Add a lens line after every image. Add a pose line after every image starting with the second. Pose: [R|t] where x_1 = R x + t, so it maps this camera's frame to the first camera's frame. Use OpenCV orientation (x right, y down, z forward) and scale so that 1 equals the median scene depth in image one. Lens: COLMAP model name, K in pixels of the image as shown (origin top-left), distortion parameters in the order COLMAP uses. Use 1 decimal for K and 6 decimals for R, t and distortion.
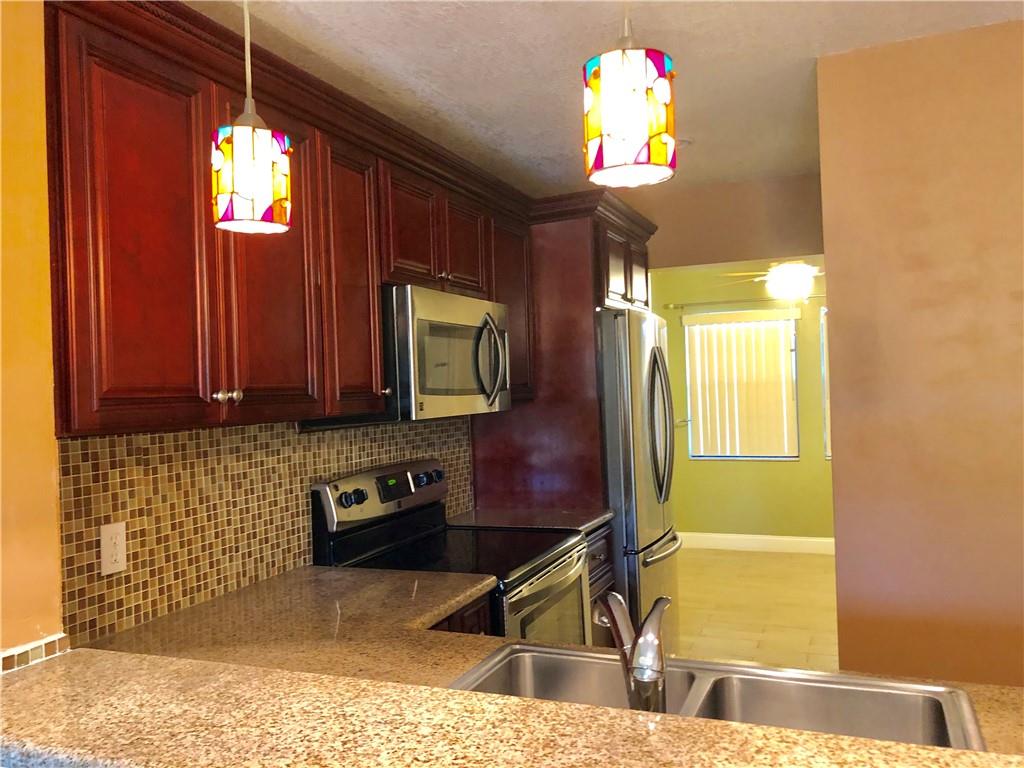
lens RADIAL K [[822.8, 0, 509.4], [0, 822.8, 381.4], [0, 0, 1]] dist [0.033525, -0.040509]
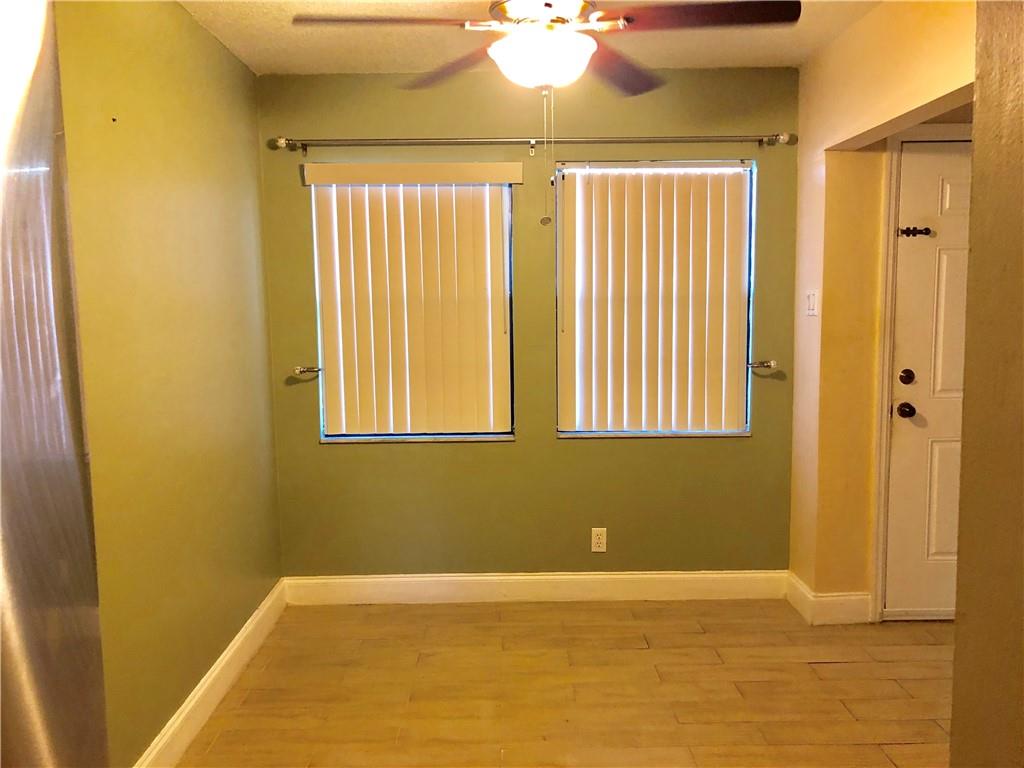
lens RADIAL K [[822.8, 0, 514.5], [0, 822.8, 383.0], [0, 0, 1]] dist [0.033525, -0.040509]
pose [[0.922575, -0.022723, 0.385147, 0.379400], [-0.020966, 0.993836, 0.108855, -0.011152], [-0.385247, -0.108502, 0.916413, 1.369568]]
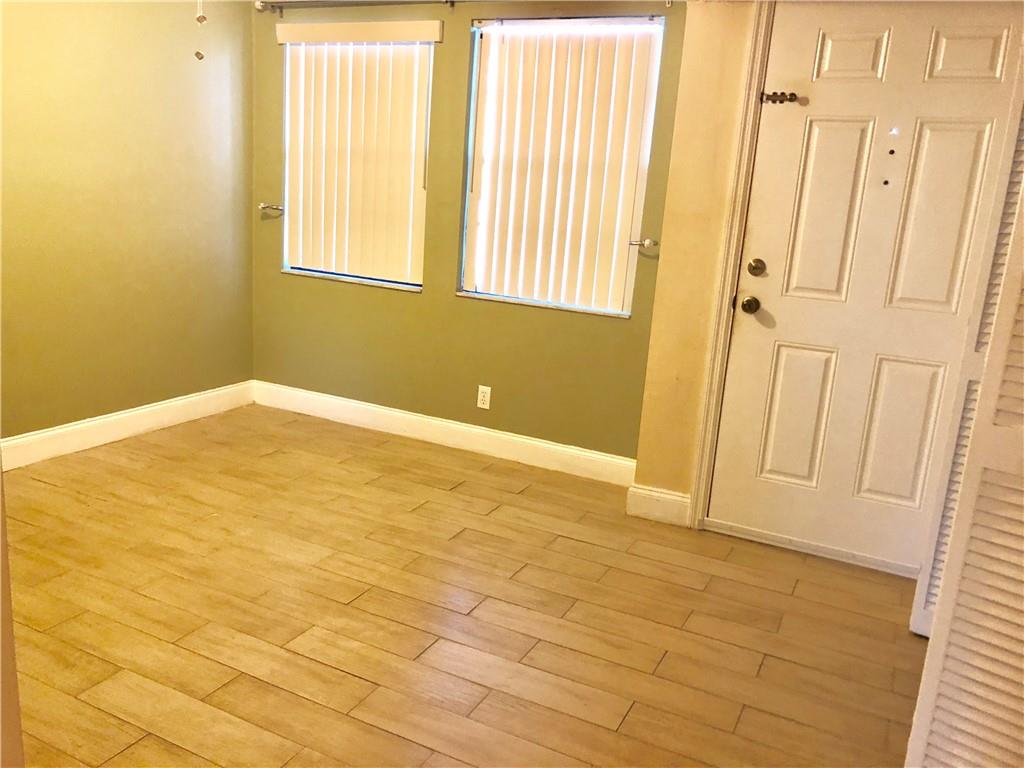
lens RADIAL K [[822.8, 0, 516.3], [0, 822.8, 375.2], [0, 0, 1]] dist [0.033525, -0.040509]
pose [[0.992687, 0.109932, -0.049873, 1.270420], [-0.094980, 0.966270, 0.239375, 0.011026], [0.074506, -0.232888, 0.969645, 1.132565]]
